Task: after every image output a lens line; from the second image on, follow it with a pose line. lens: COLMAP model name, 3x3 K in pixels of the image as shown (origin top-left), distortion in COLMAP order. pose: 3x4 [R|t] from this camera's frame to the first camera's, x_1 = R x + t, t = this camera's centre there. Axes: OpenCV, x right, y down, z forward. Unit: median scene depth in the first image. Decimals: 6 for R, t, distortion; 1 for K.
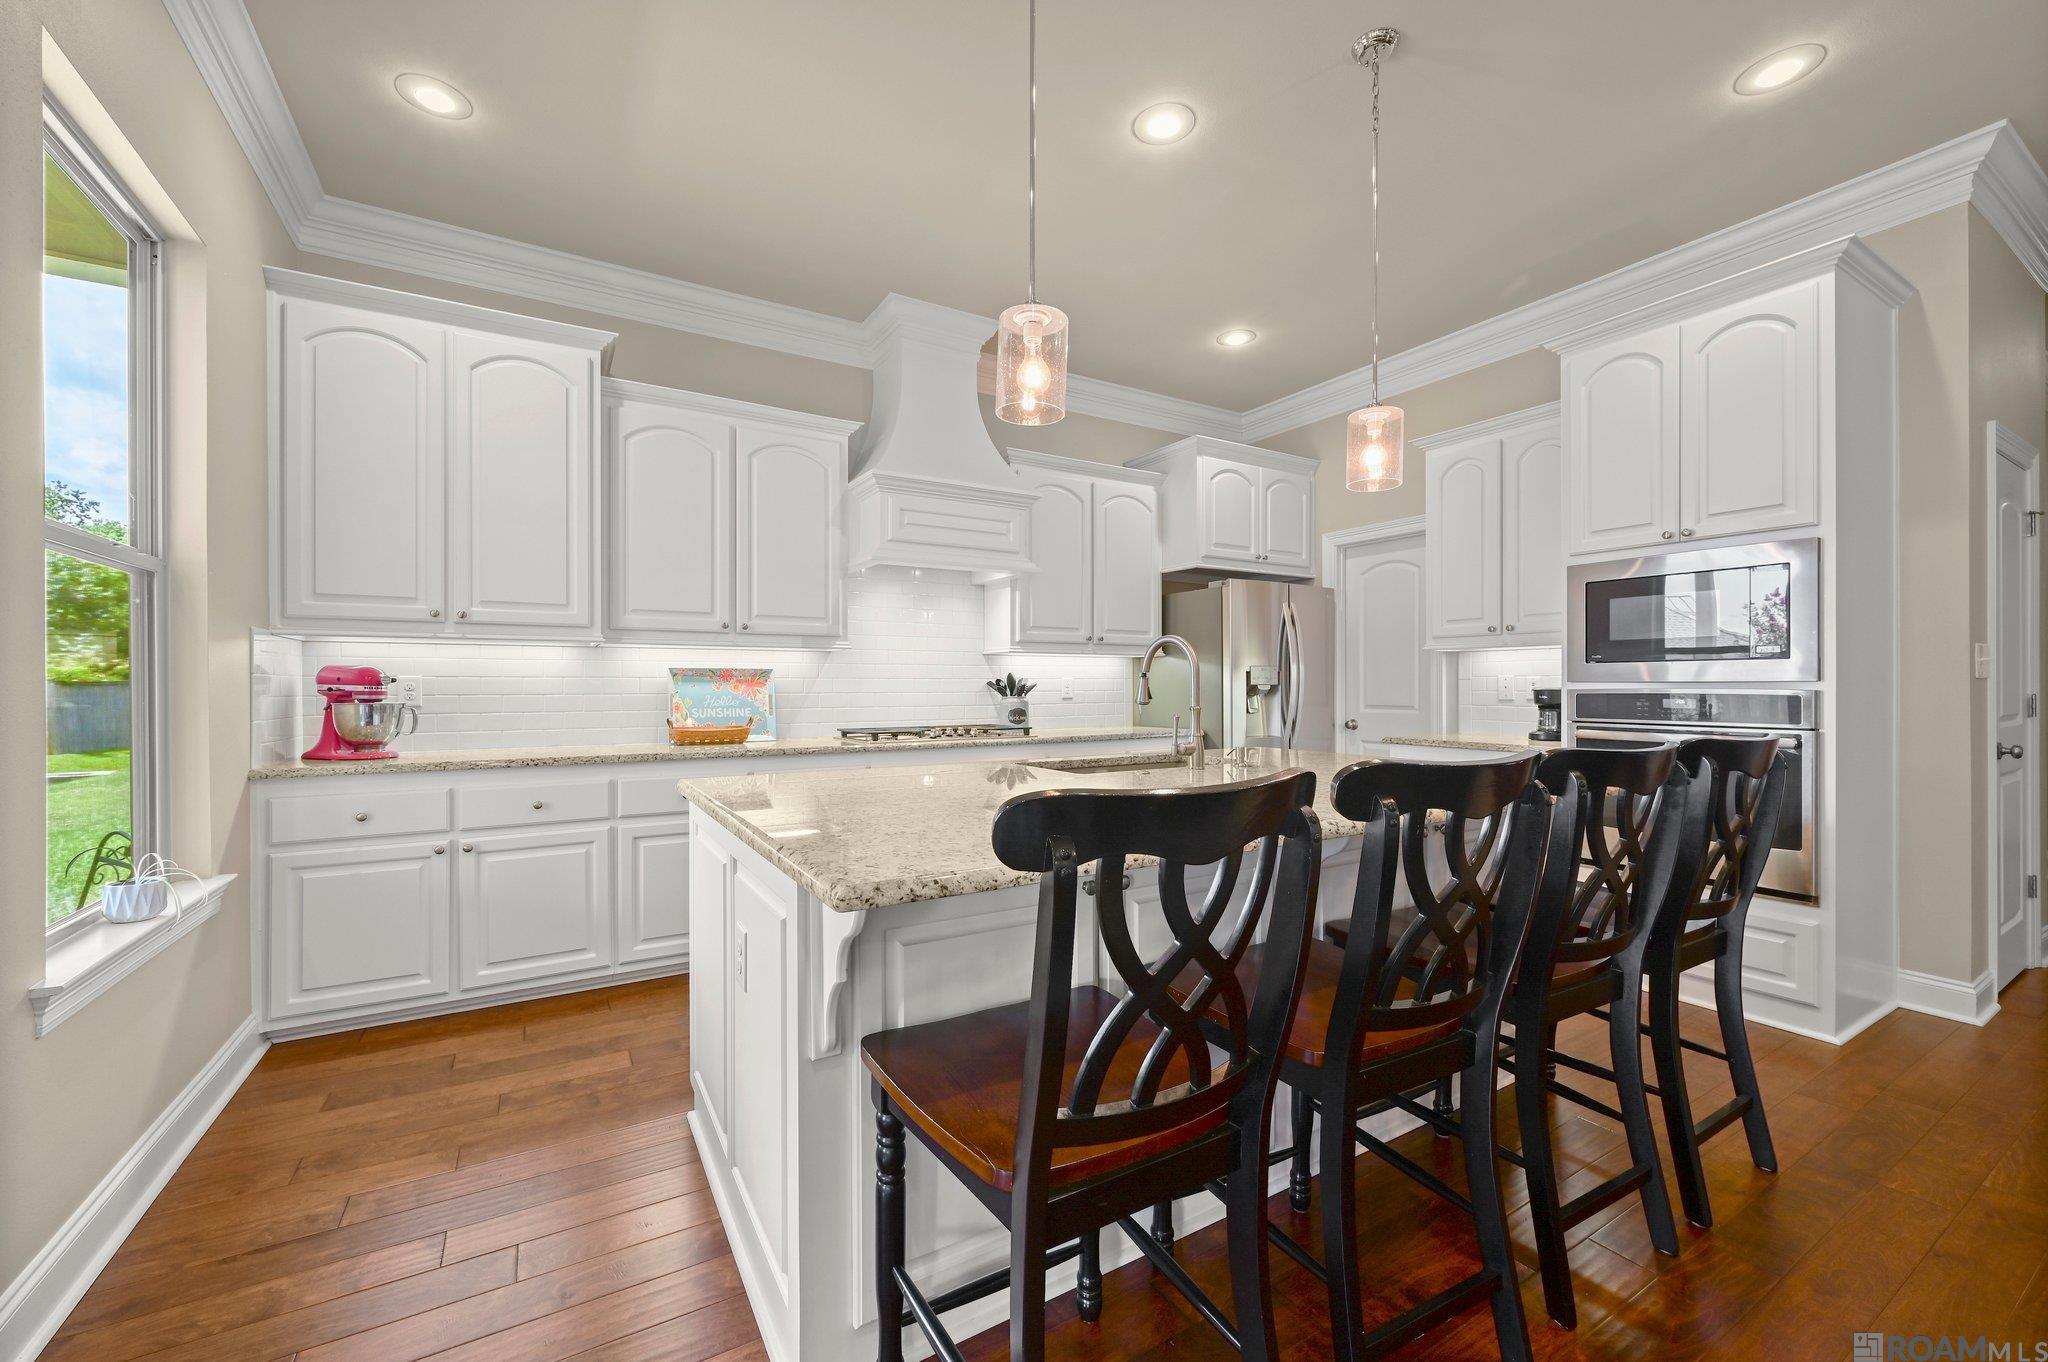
lens RADIAL K [[810.0, 0, 1017.2], [0, 810.0, 685.9], [0, 0, 1]] dist [0.002457, 0.000316]
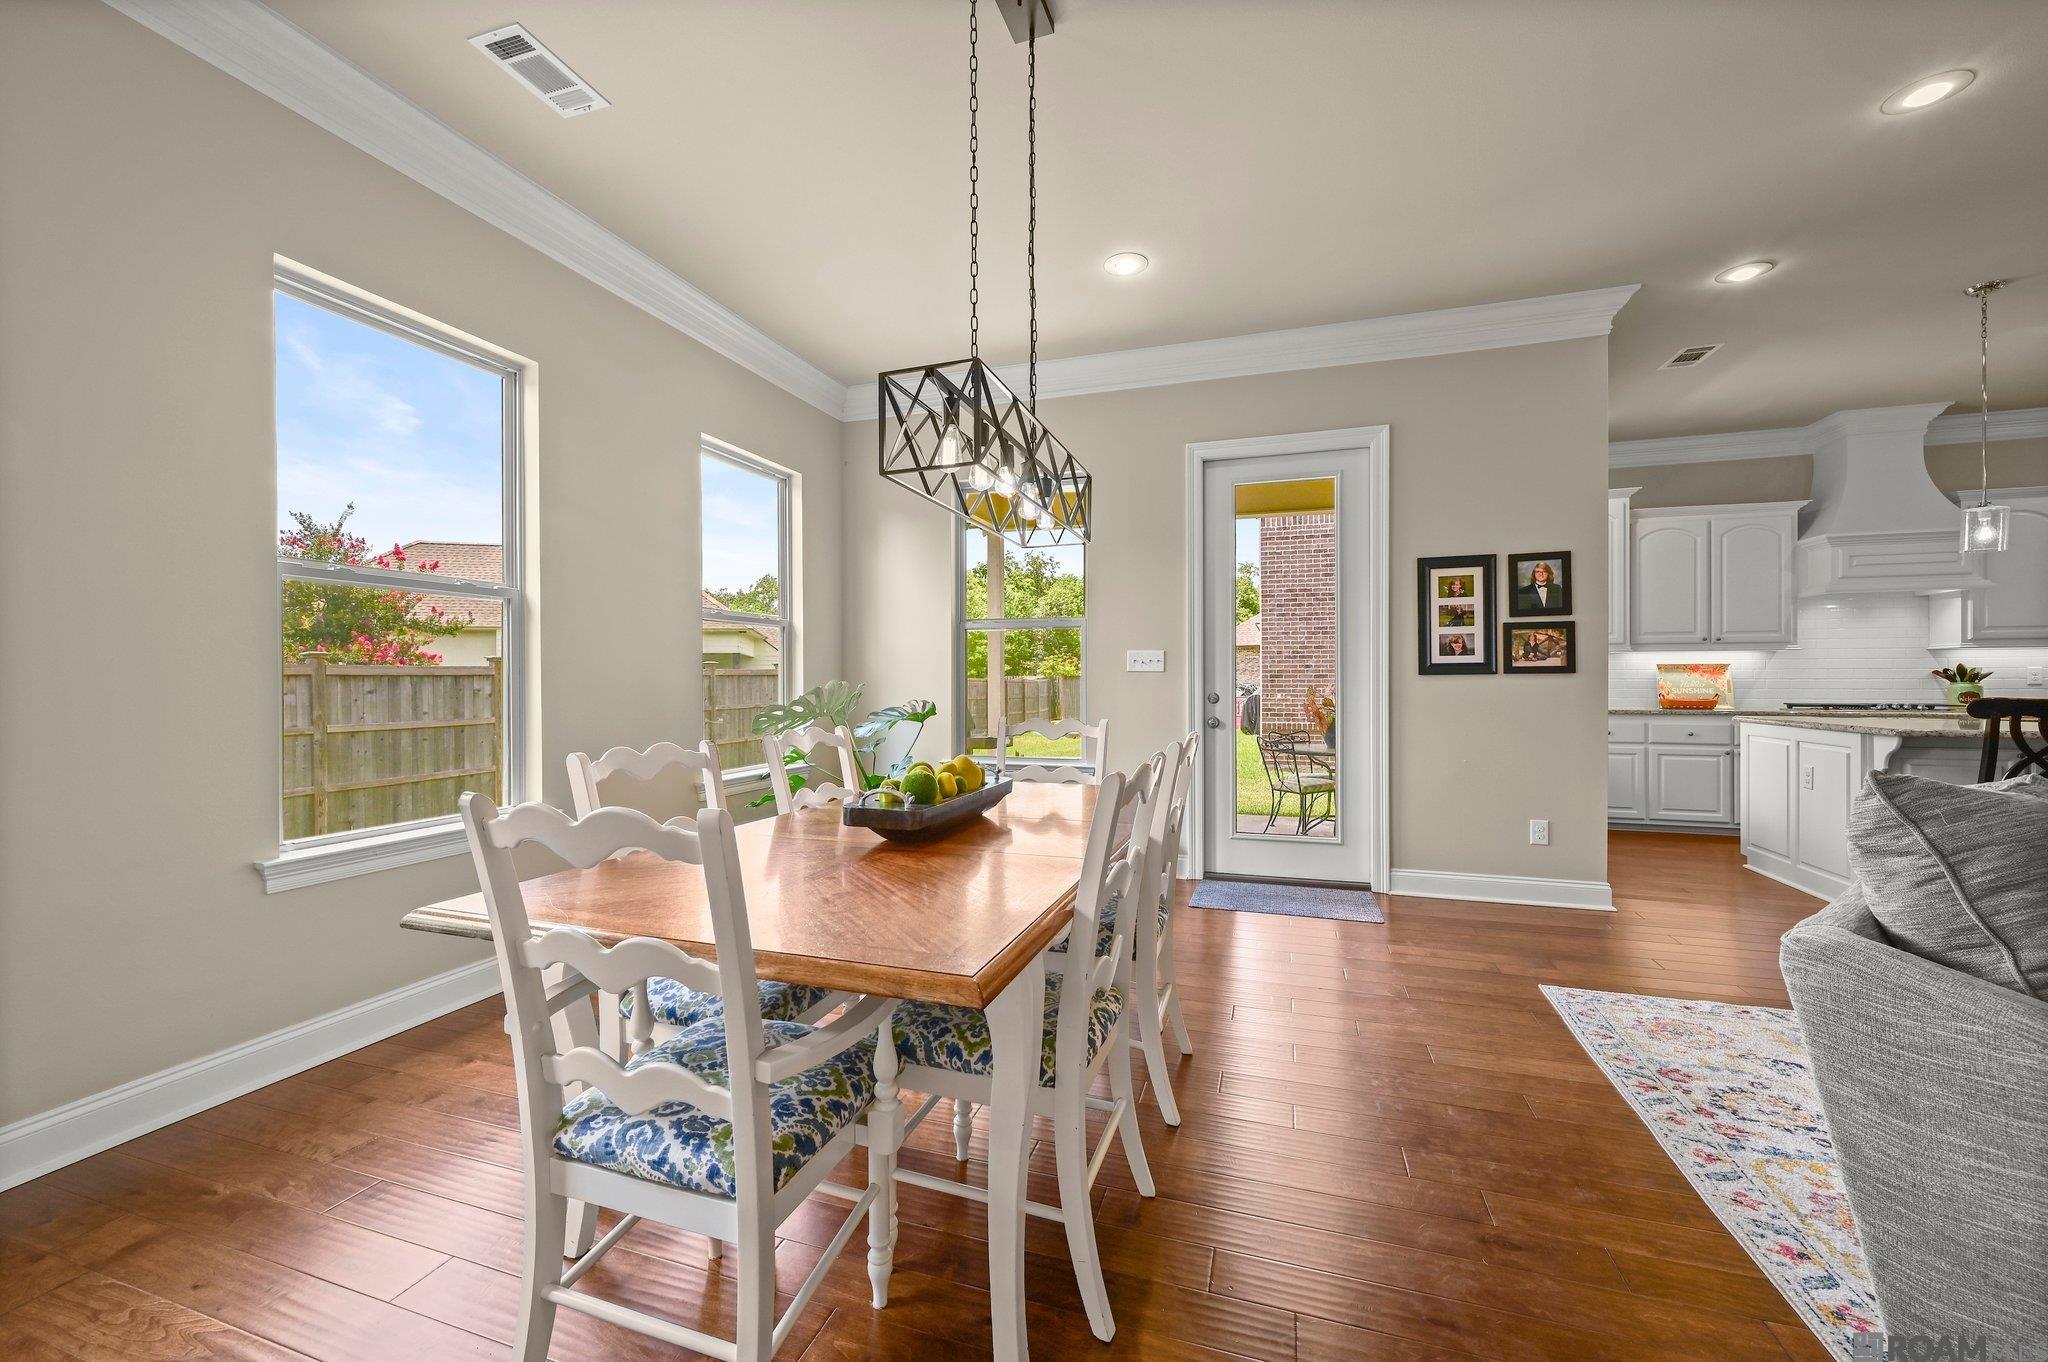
lens RADIAL K [[778.3, 0, 1029.0], [0, 778.3, 673.2], [0, 0, 1]] dist [-0.002409, -0.000045]
pose [[0.651012, -0.003998, -0.759057, -0.041753], [0.000798, 0.999989, -0.004583, 0.003836], [0.759067, 0.002378, 0.651008, -1.033545]]
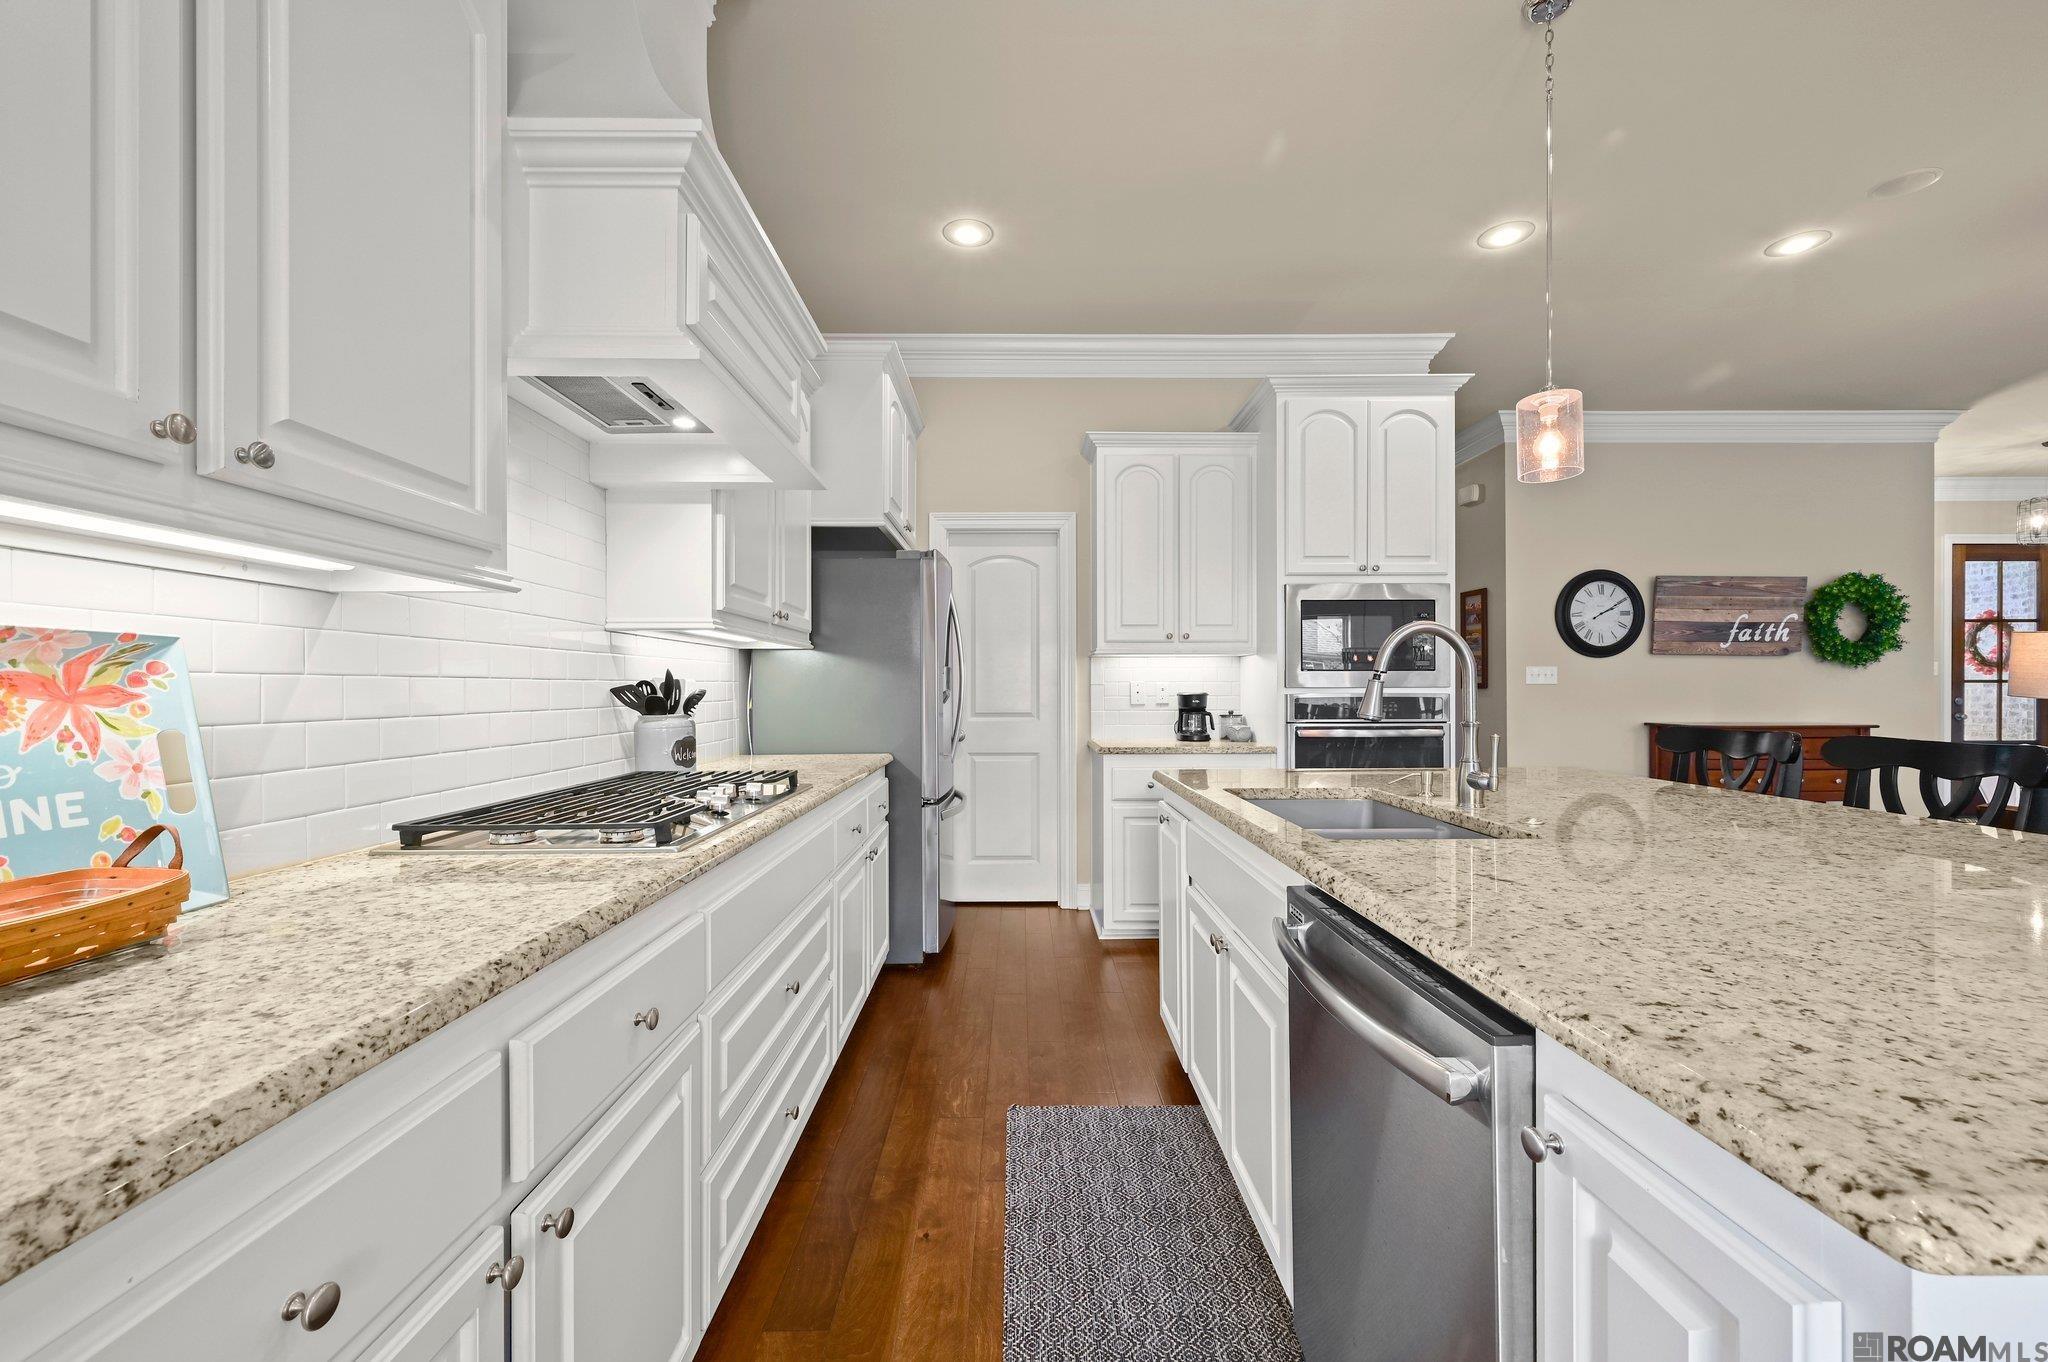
lens RADIAL K [[810.0, 0, 1018.8], [0, 810.0, 681.7], [0, 0, 1]] dist [0.002457, 0.000316]
pose [[0.511338, 0.006701, 0.859354, -0.390606], [0.002165, 0.999956, -0.009085, -0.002880], [-0.859377, 0.006506, 0.511301, 0.622967]]
